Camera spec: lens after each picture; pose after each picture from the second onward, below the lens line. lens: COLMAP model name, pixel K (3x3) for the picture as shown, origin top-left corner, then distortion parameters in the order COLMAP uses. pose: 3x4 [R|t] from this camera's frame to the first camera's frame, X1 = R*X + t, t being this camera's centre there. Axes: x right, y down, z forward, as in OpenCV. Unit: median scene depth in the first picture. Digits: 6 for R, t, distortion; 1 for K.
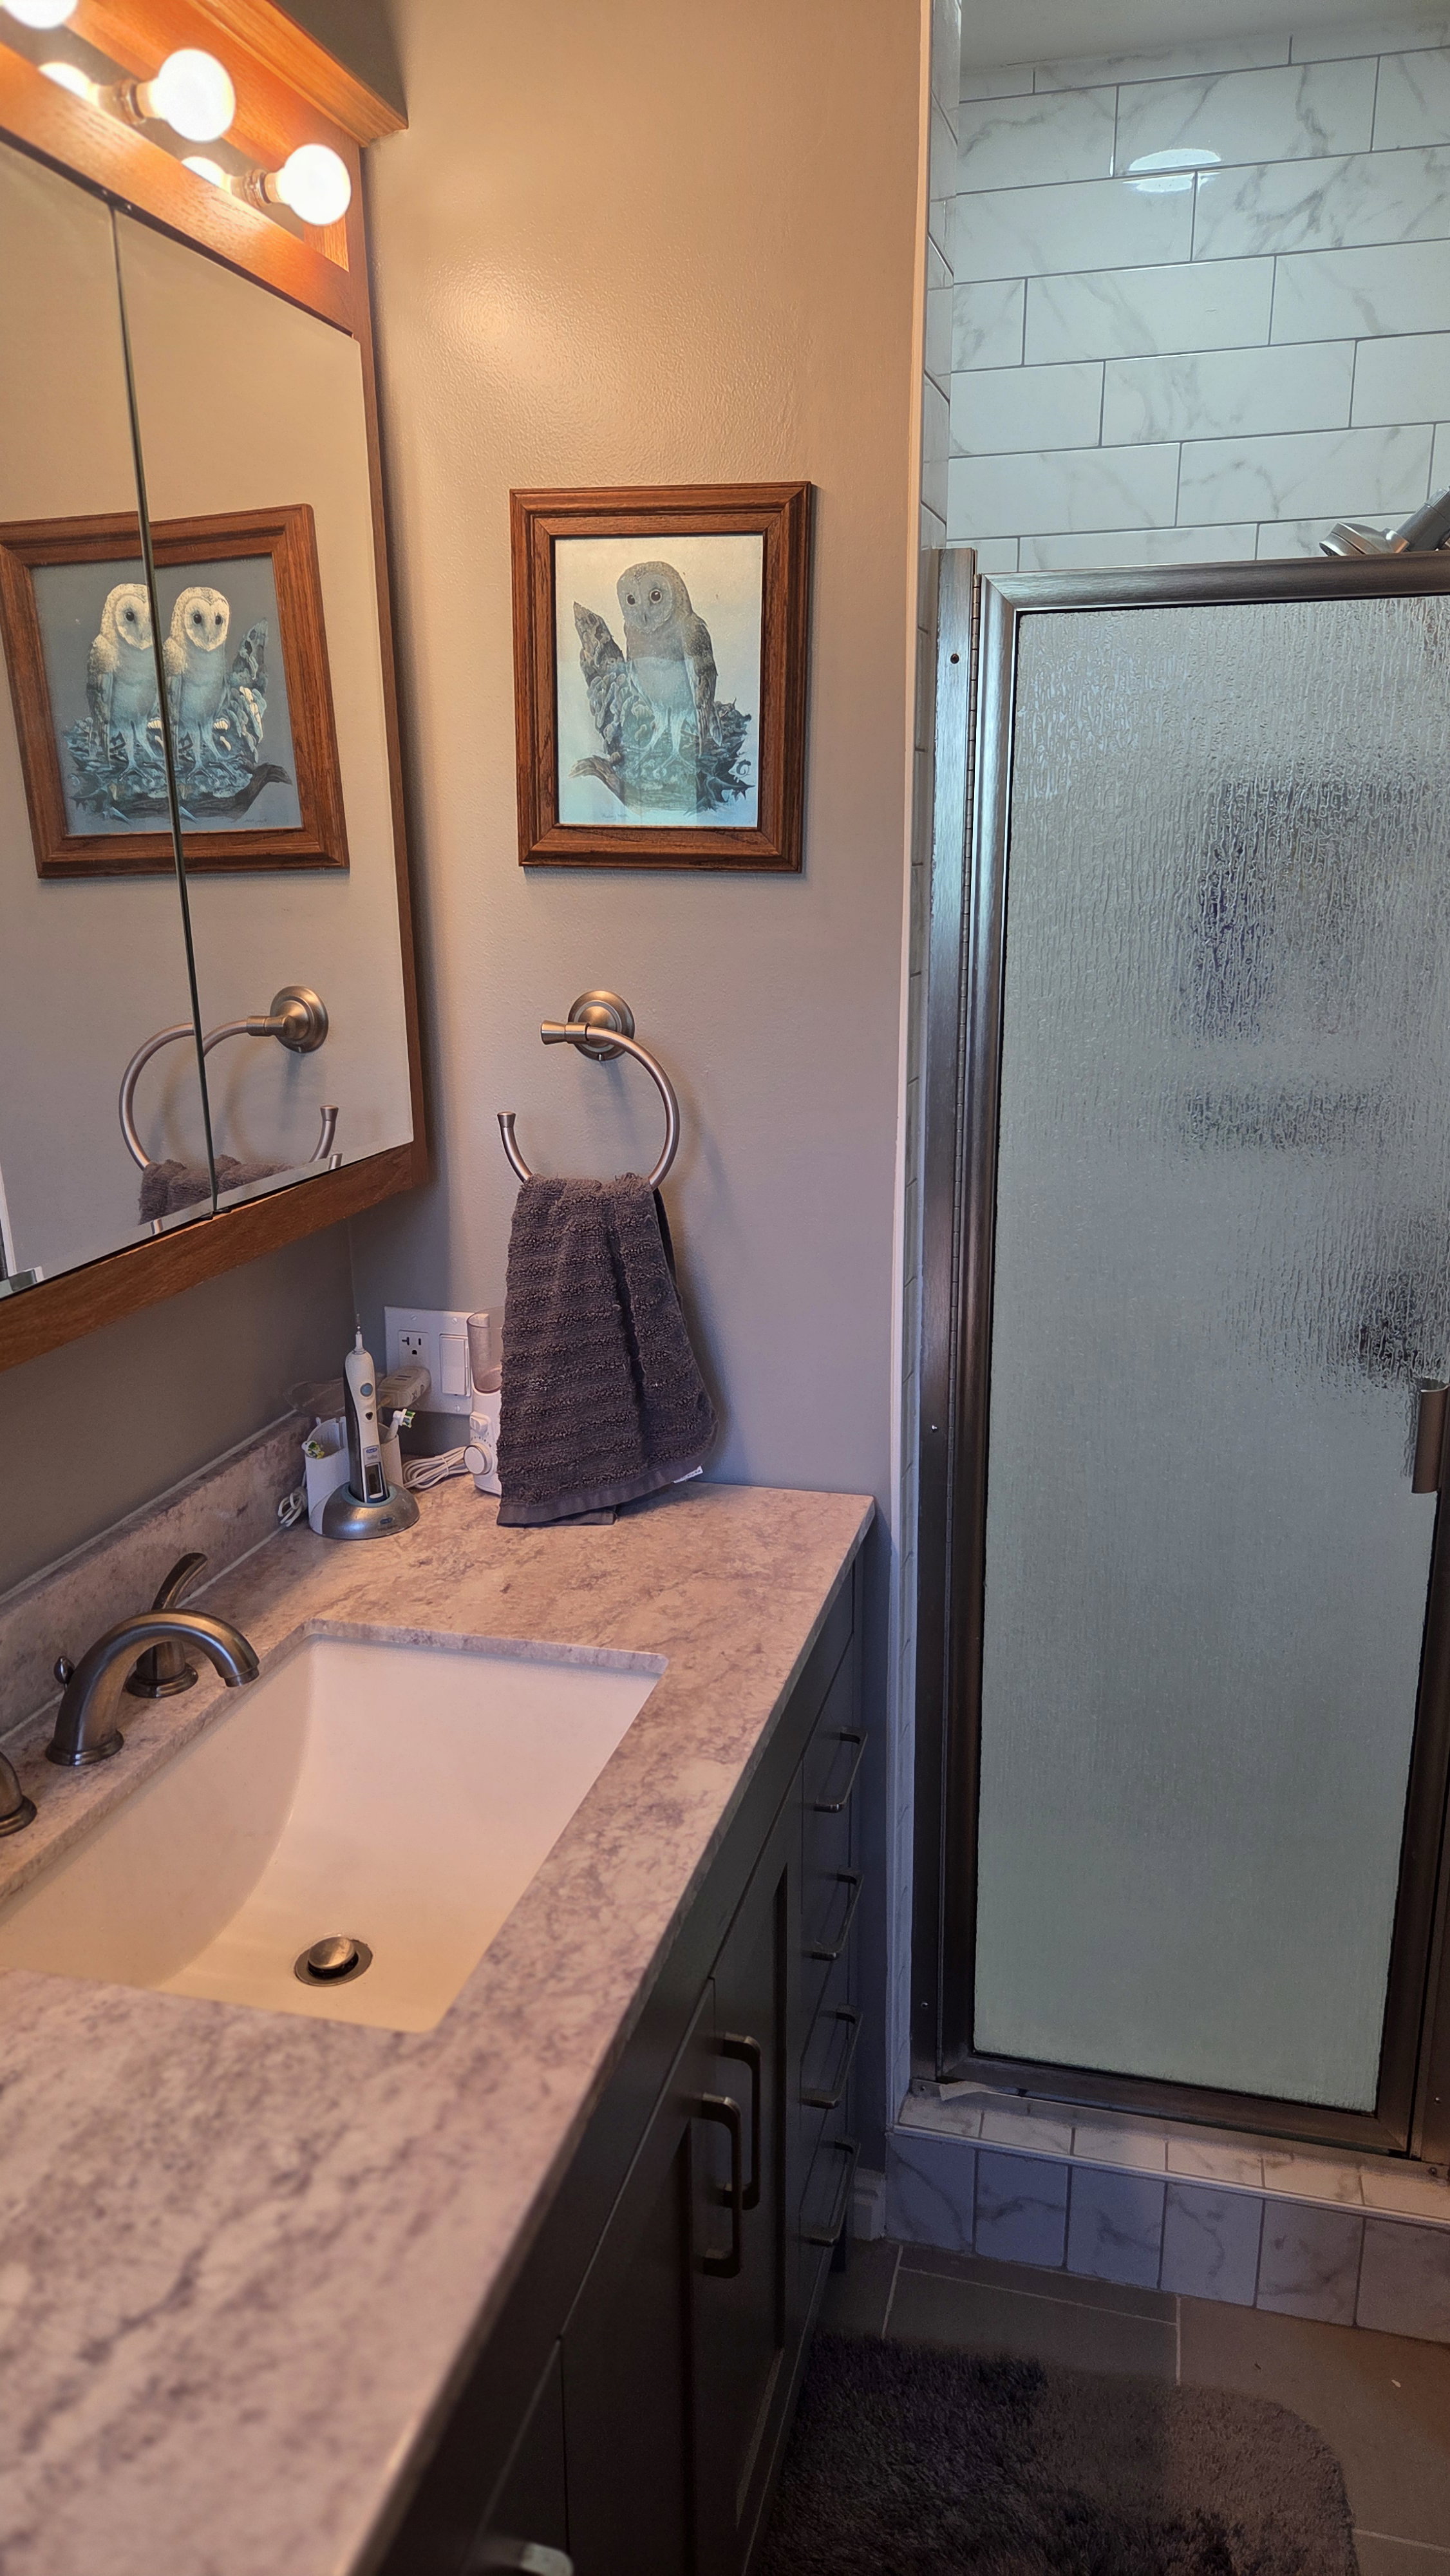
lens RADIAL K [[1695.2, 0, 722.2], [0, 1695.2, 1292.2], [0, 0, 1]] dist [0.000914, -0.005389]
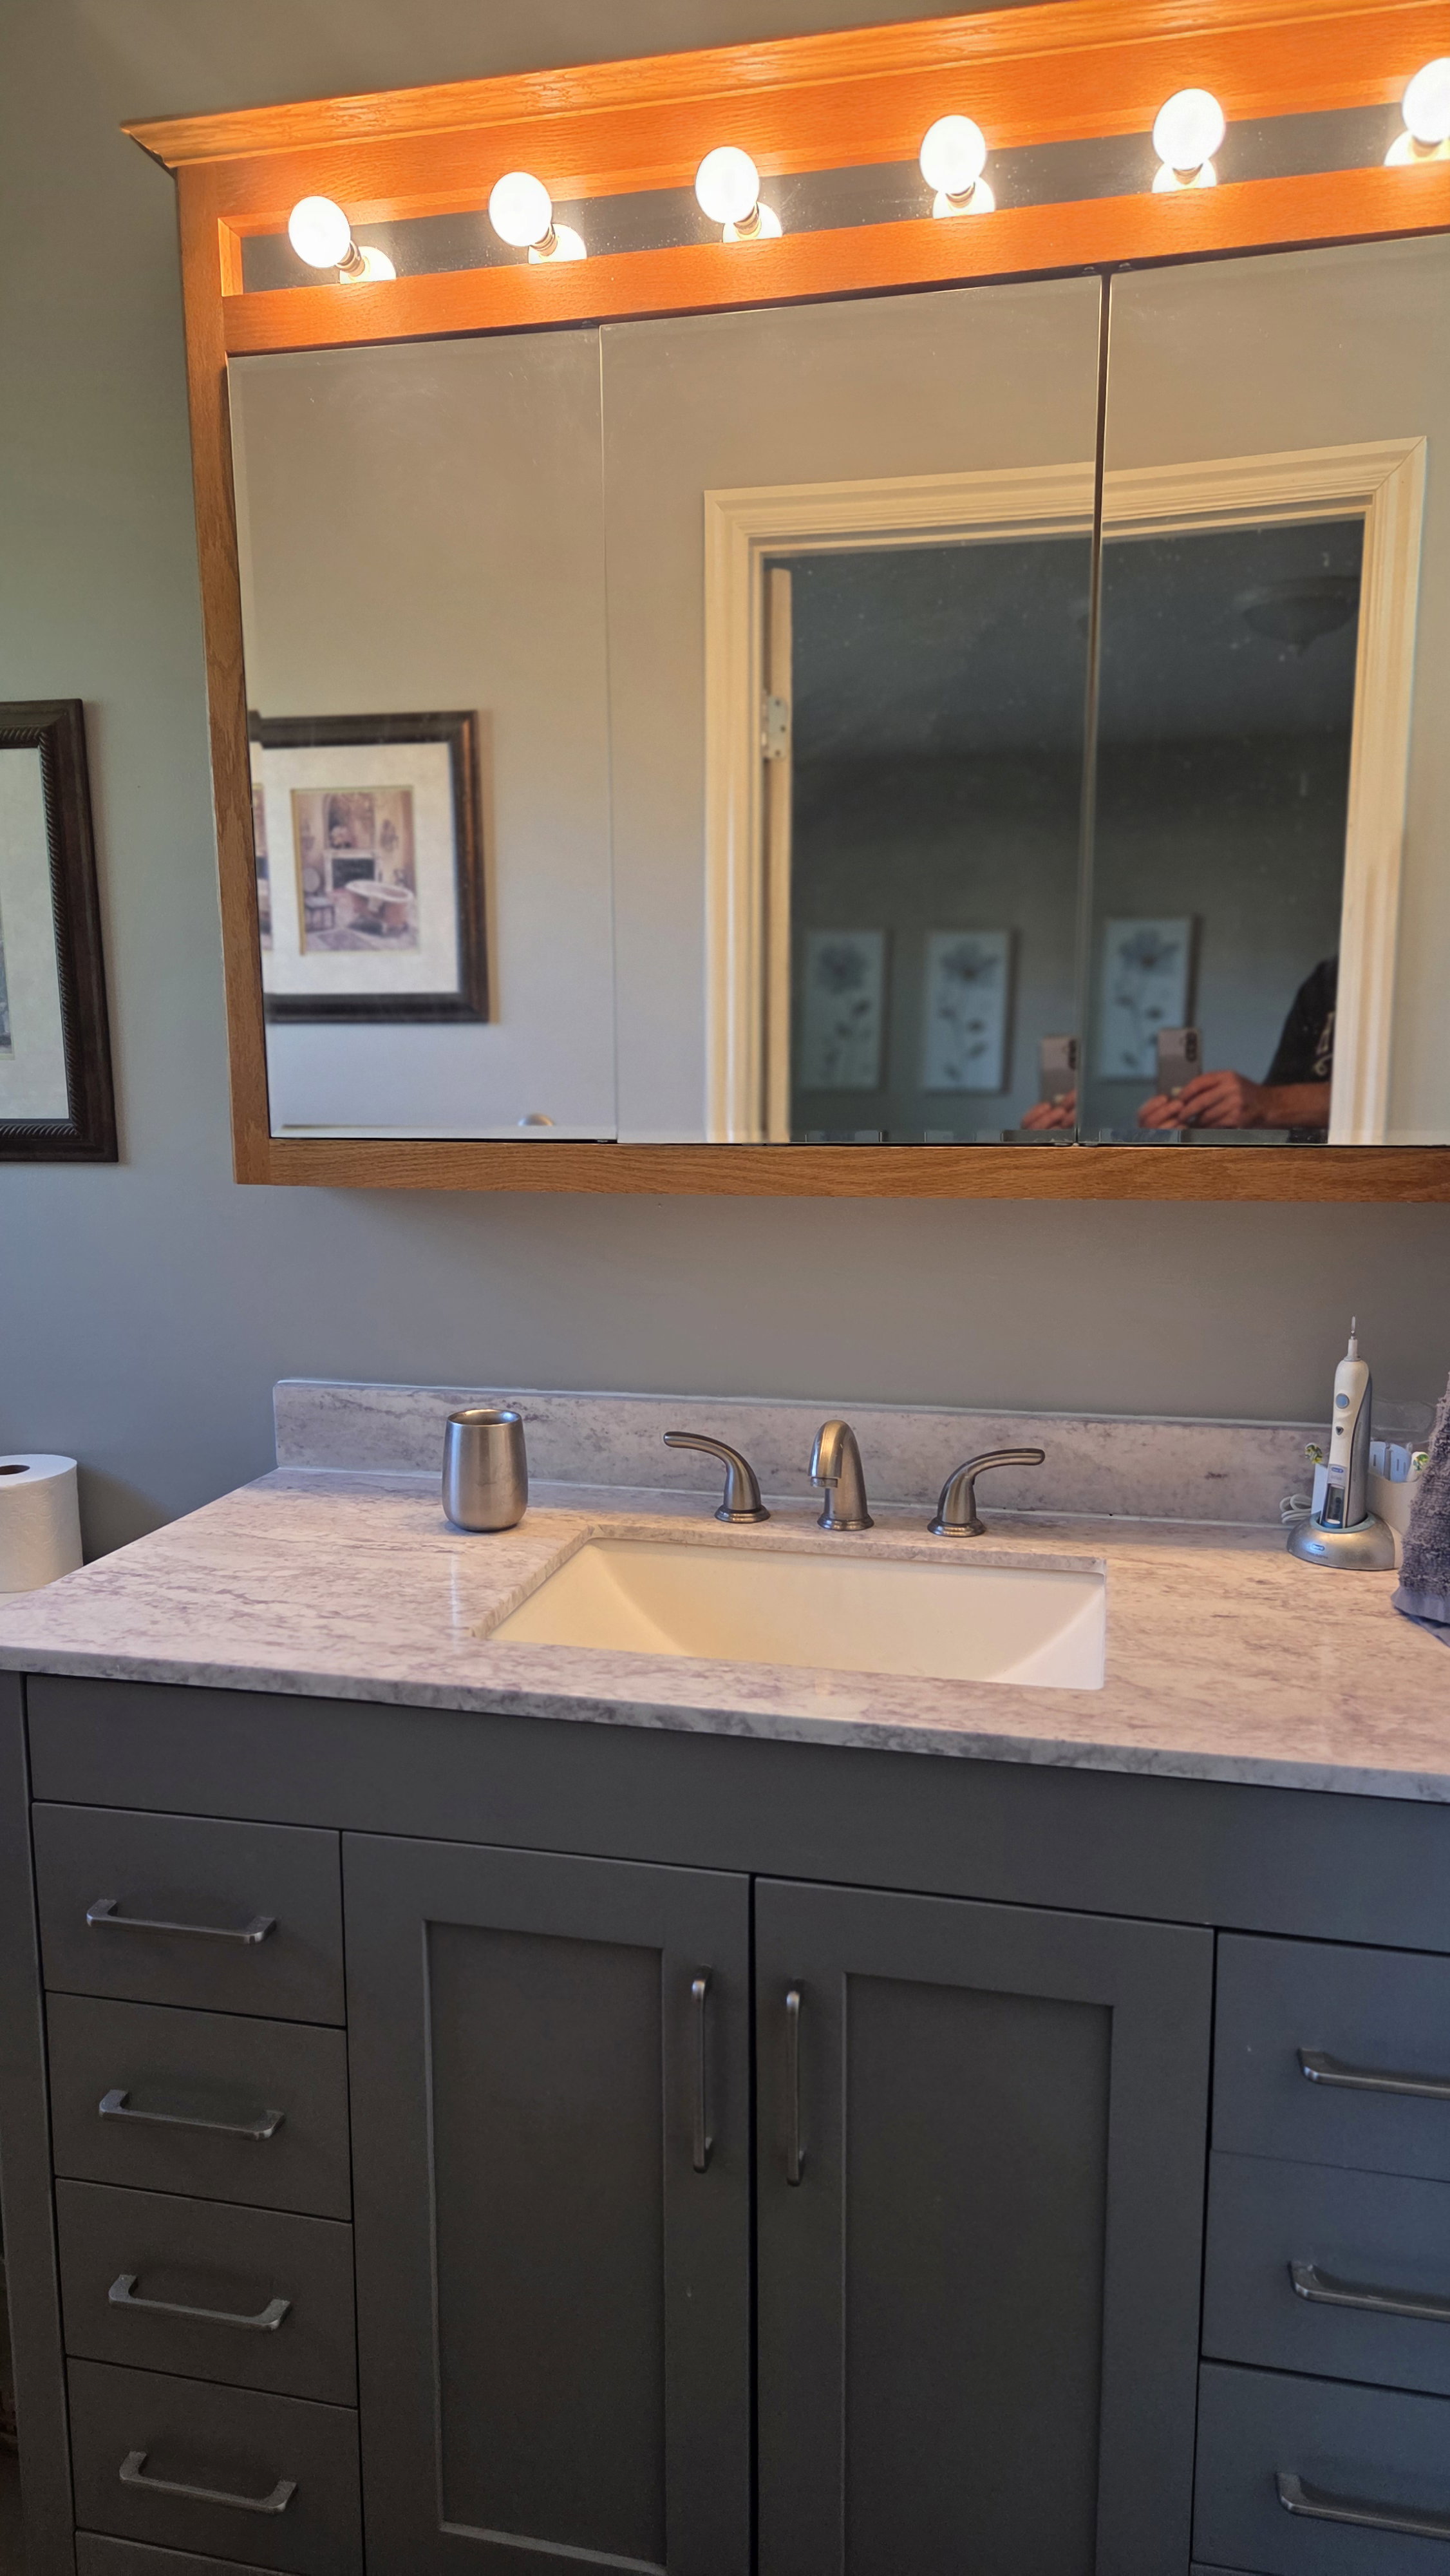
lens RADIAL K [[1695.2, 0, 716.2], [0, 1695.2, 1292.9], [0, 0, 1]] dist [0.000914, -0.005389]
pose [[0.051917, 0.163958, -0.985100, 0.828286], [-0.256102, 0.955628, 0.145555, -0.055797], [0.965254, 0.244730, 0.091603, 0.732074]]
